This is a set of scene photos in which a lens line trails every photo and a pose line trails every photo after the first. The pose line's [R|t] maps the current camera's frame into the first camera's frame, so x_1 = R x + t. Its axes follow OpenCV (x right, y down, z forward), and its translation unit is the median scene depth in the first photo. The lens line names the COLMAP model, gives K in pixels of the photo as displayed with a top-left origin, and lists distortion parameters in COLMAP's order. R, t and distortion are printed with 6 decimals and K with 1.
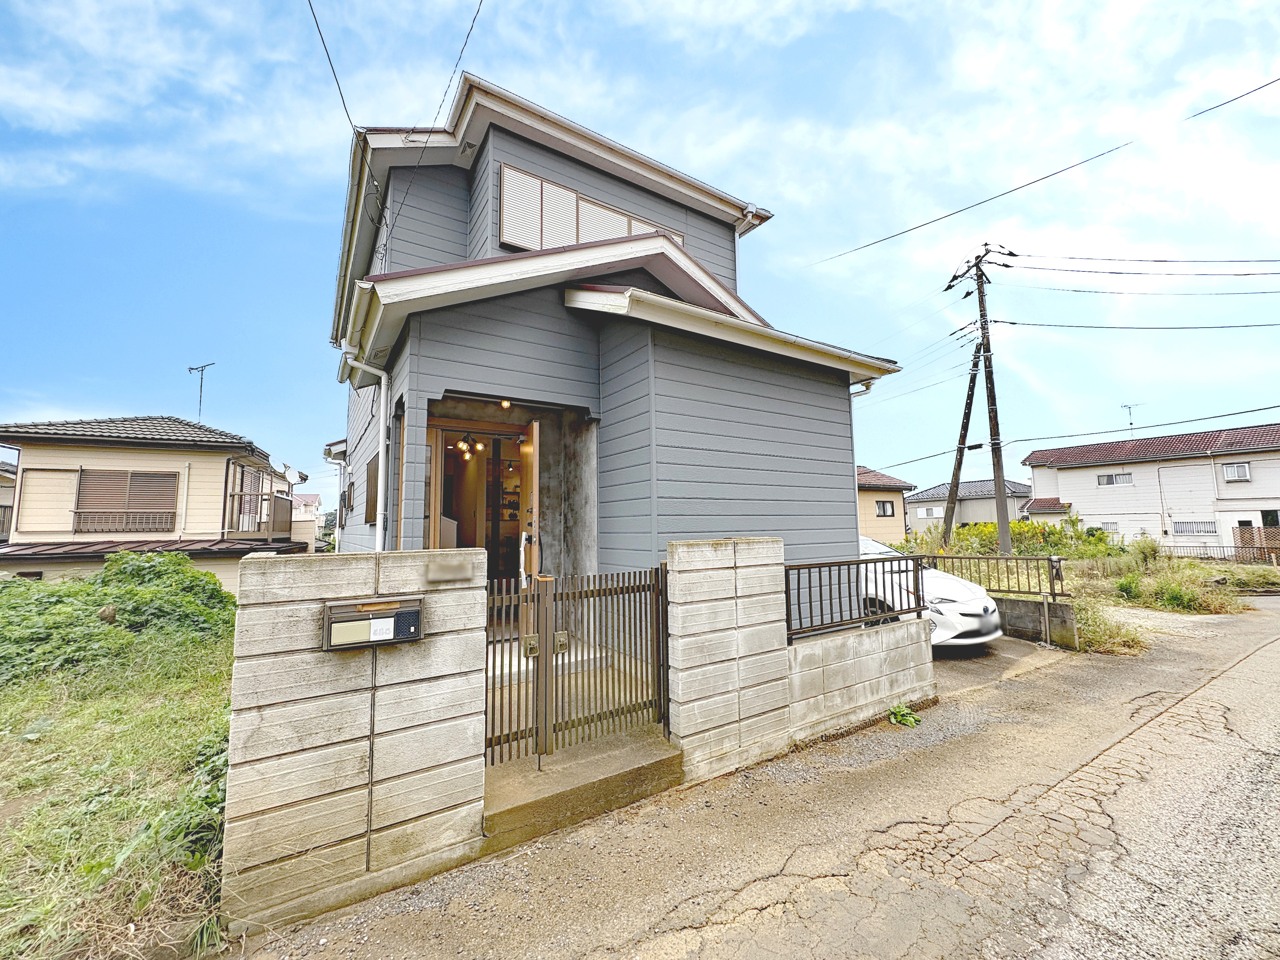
lens RADIAL K [[508.6, 0, 639.8], [0, 508.6, 476.2], [0, 0, 1]] dist [0.001343, -0.000160]
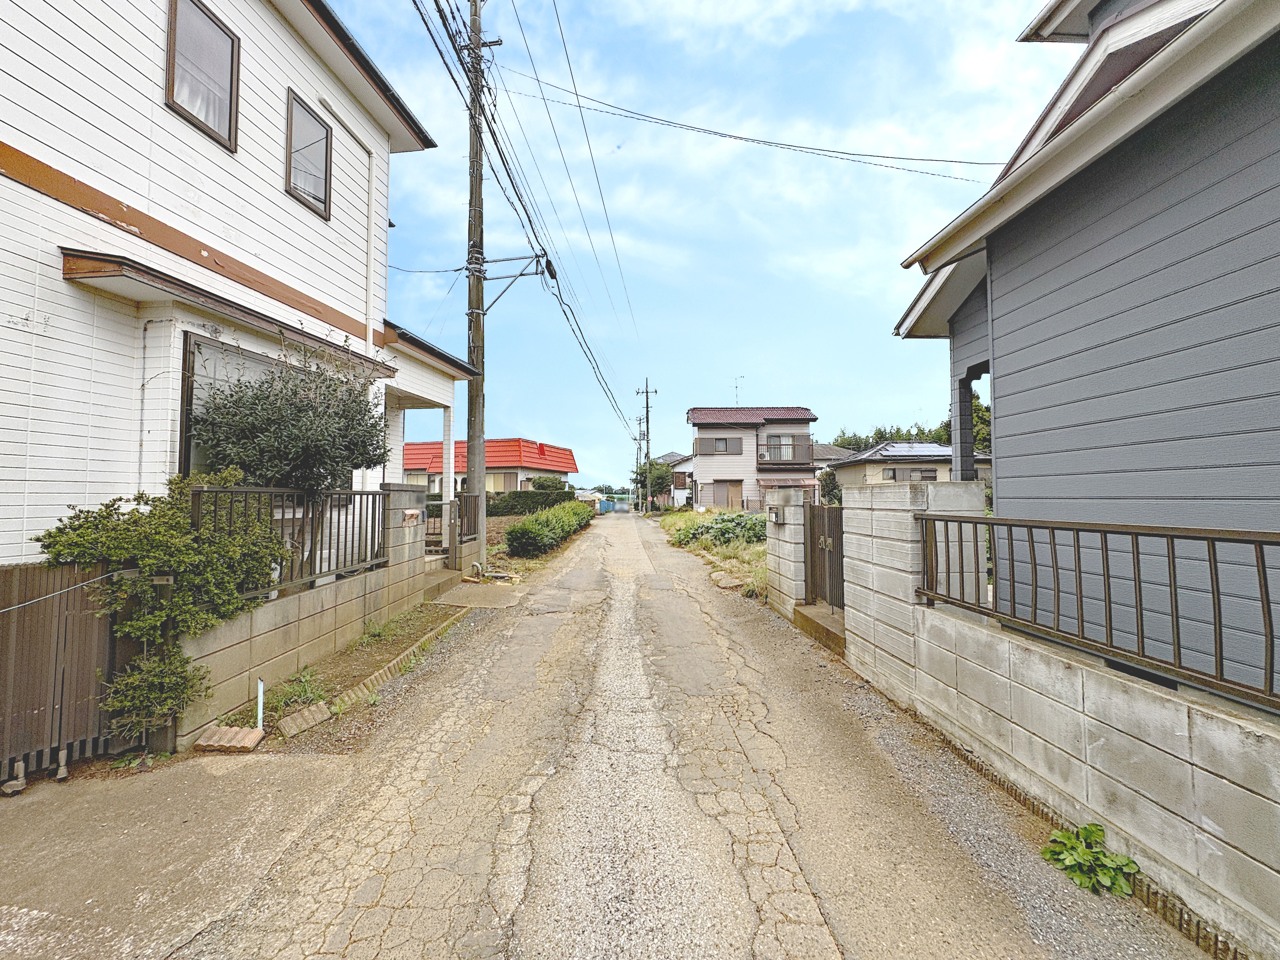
lens RADIAL K [[508.6, 0, 639.8], [0, 508.6, 476.2], [0, 0, 1]] dist [0.001343, -0.000160]
pose [[-0.506122, -0.020613, -0.862215, 1.272176], [0.094384, 0.992386, -0.079129, 0.136390], [0.857282, -0.121429, -0.500323, 1.037419]]
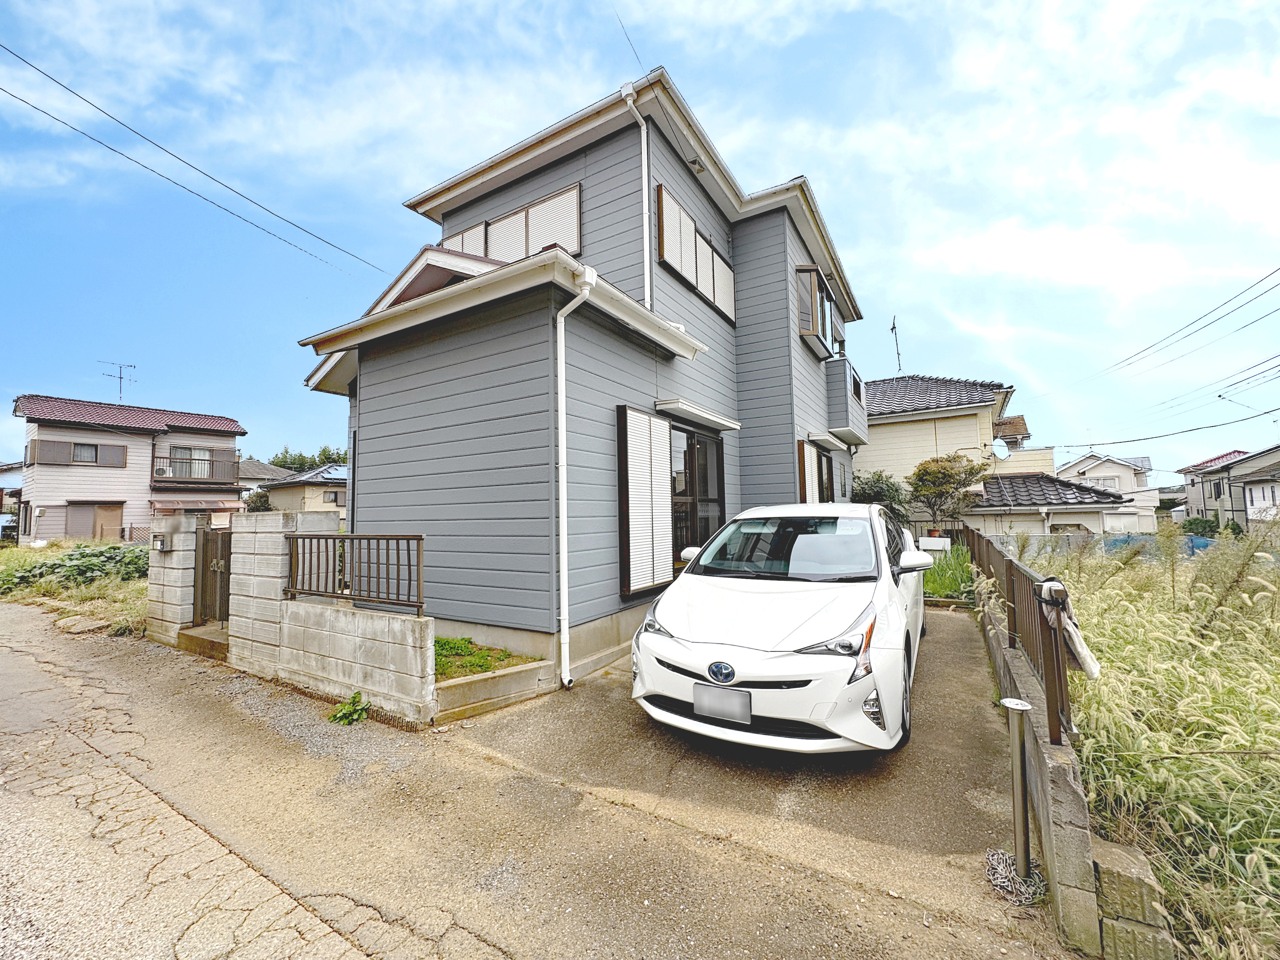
lens RADIAL K [[508.6, 0, 639.8], [0, 508.6, 476.2], [0, 0, 1]] dist [0.001343, -0.000160]
pose [[0.442156, -0.060166, -0.894918, 1.749058], [0.103524, 0.994503, -0.015712, 0.144369], [0.890944, -0.085698, 0.445954, 1.220849]]
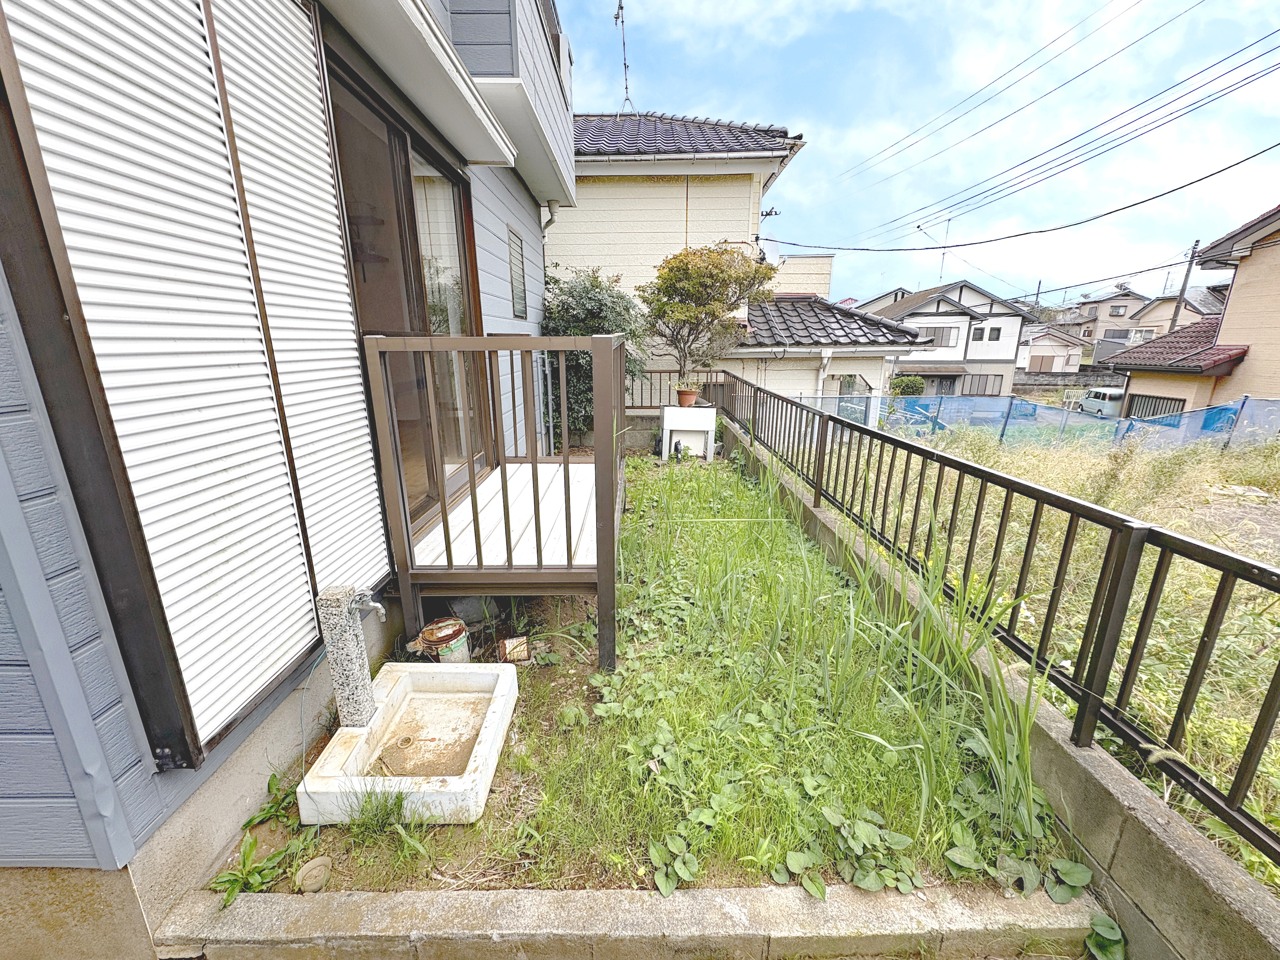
lens RADIAL K [[508.6, 0, 639.8], [0, 508.6, 476.2], [0, 0, 1]] dist [0.001343, -0.000160]
pose [[0.842544, 0.153439, -0.516309, 0.578210], [0.041989, 0.936938, 0.346964, 0.280699], [0.536988, -0.314012, 0.782969, 2.637033]]
